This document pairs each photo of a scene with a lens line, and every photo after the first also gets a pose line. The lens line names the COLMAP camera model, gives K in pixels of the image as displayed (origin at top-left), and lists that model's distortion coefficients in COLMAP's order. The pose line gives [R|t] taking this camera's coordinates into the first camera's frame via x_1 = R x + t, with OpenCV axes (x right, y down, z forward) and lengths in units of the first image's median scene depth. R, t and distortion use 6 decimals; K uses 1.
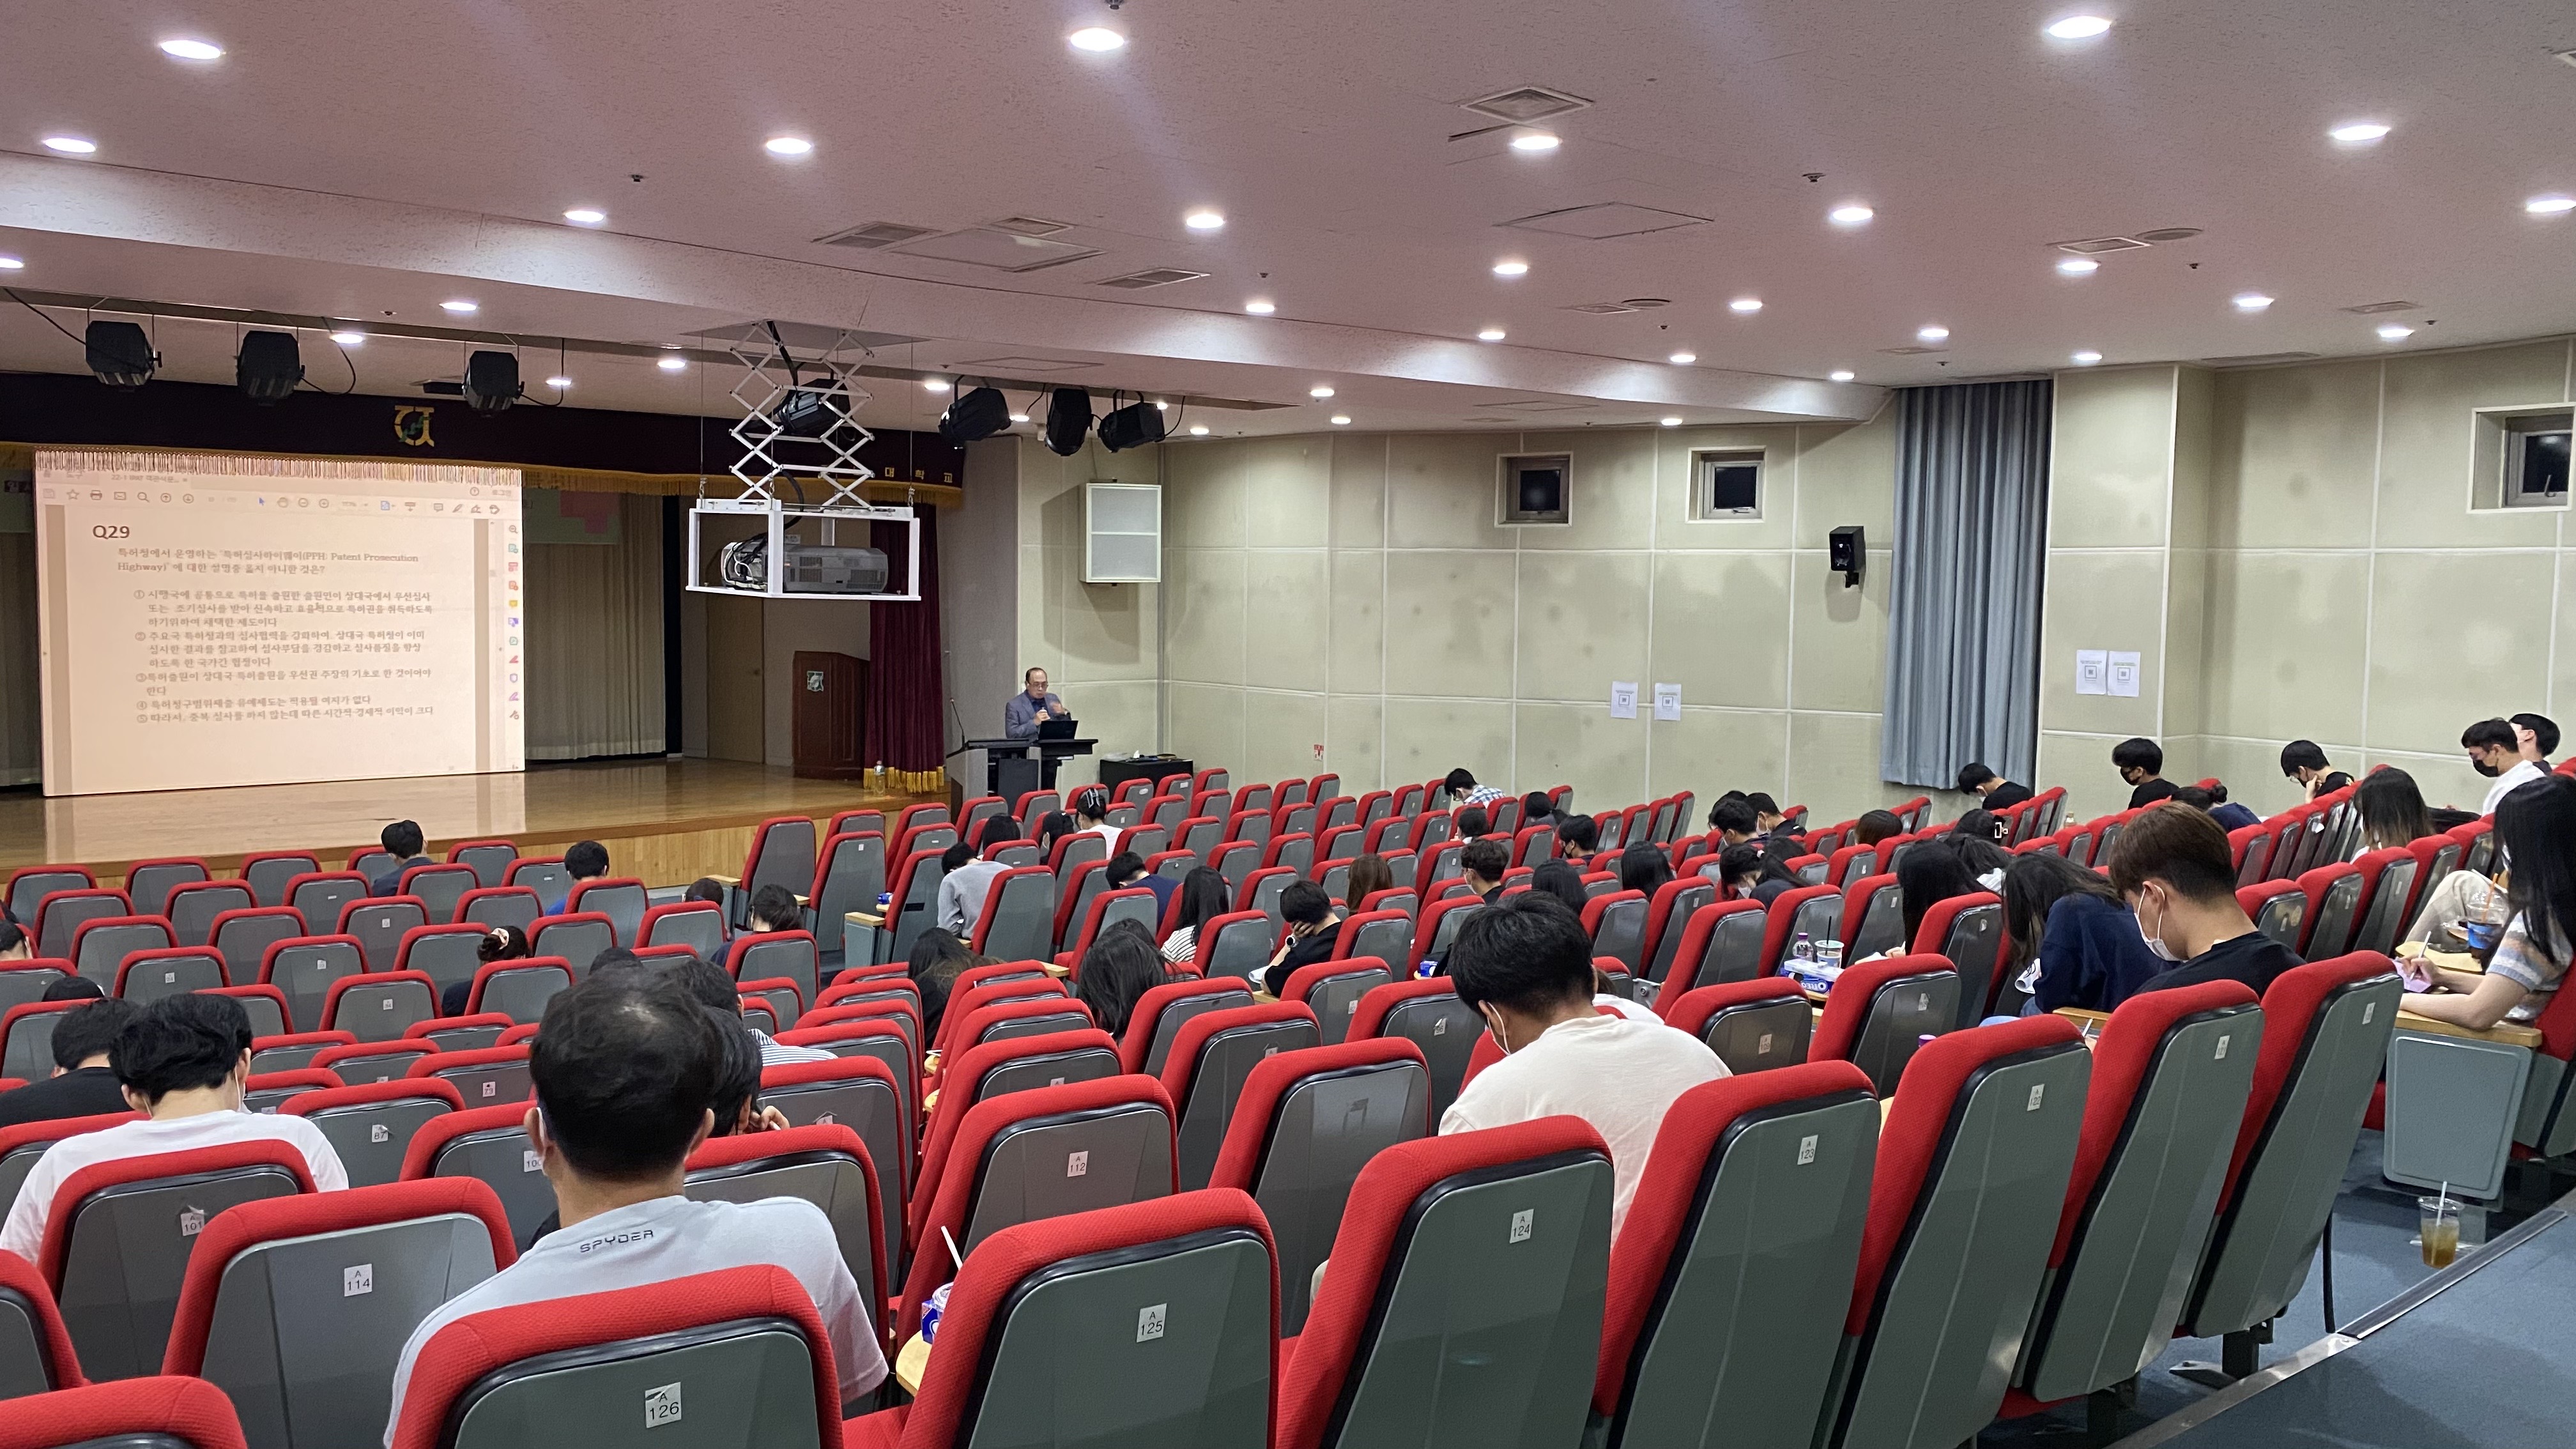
lens RADIAL K [[1965.9, 0, 1299.8], [0, 1965.9, 724.7], [0, 0, 1]] dist [0.095960, -0.152621]
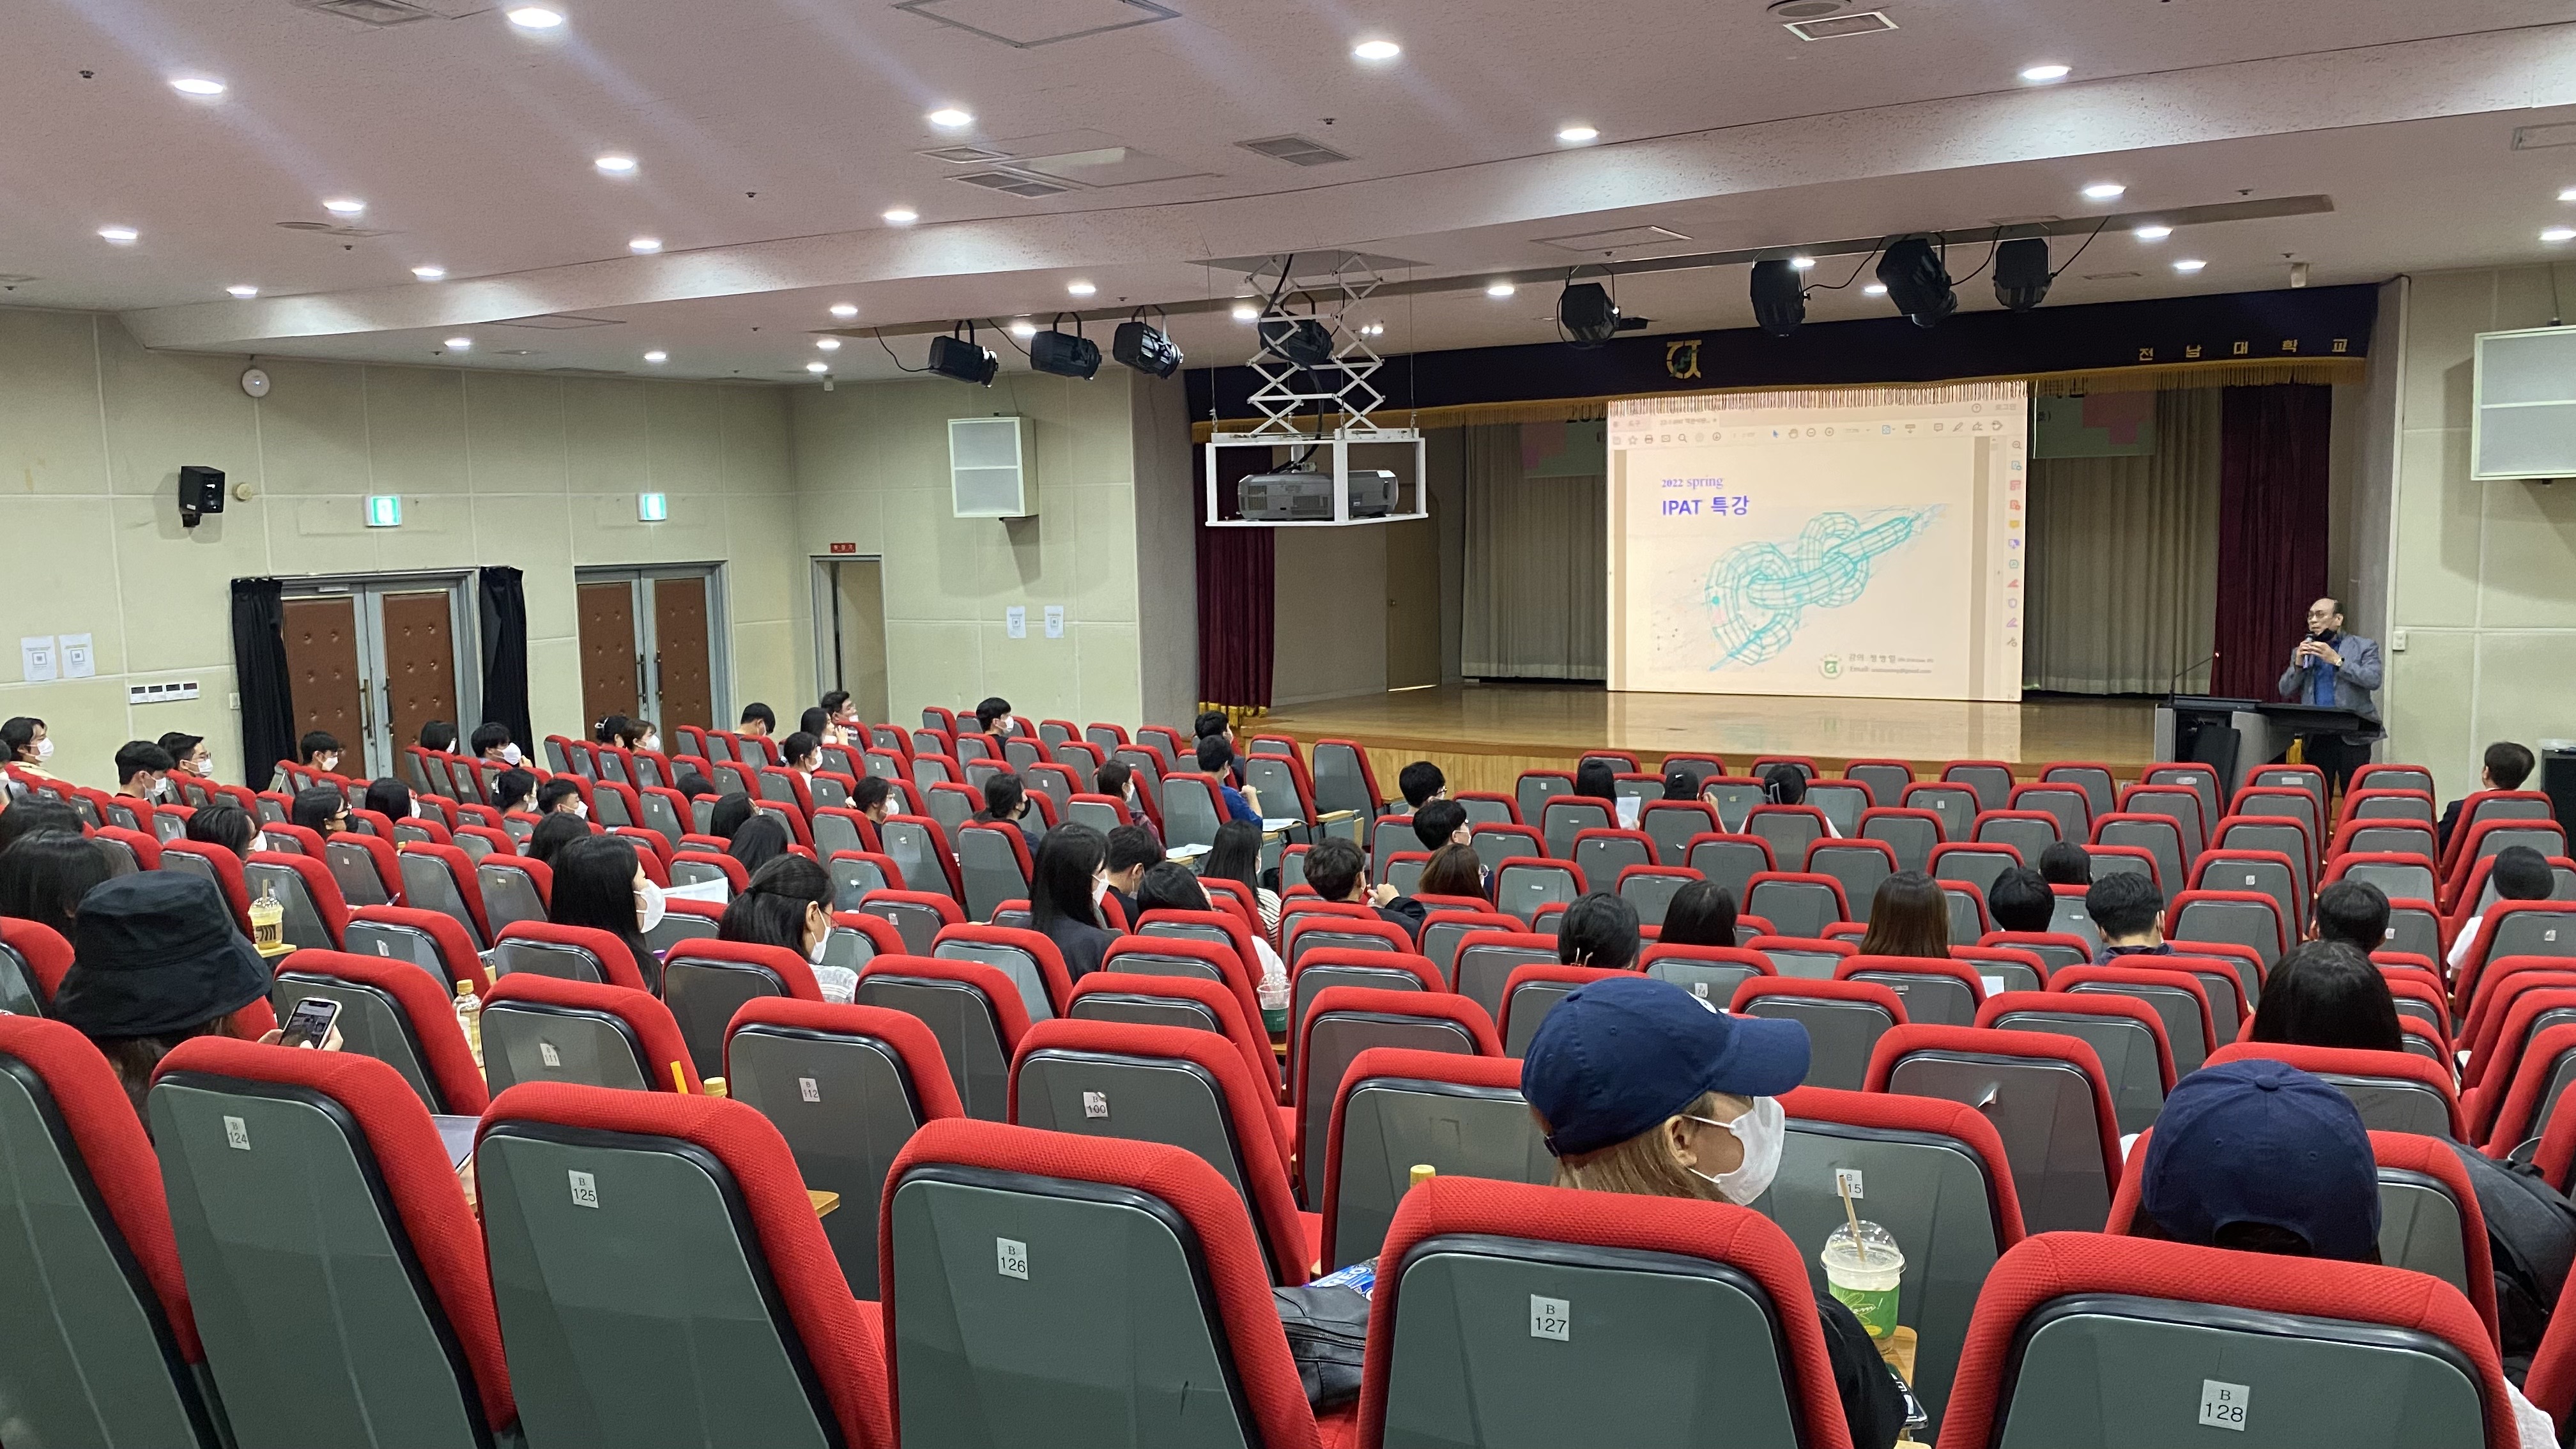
lens RADIAL K [[1971.0, 0, 1271.8], [0, 1971.0, 741.4], [0, 0, 1]] dist [0.023395, -0.010294]
pose [[0.312860, 0.091859, -0.945347, 0.493313], [-0.043645, 0.995651, 0.082303, -0.025169], [0.948796, 0.015511, 0.315509, 0.464537]]
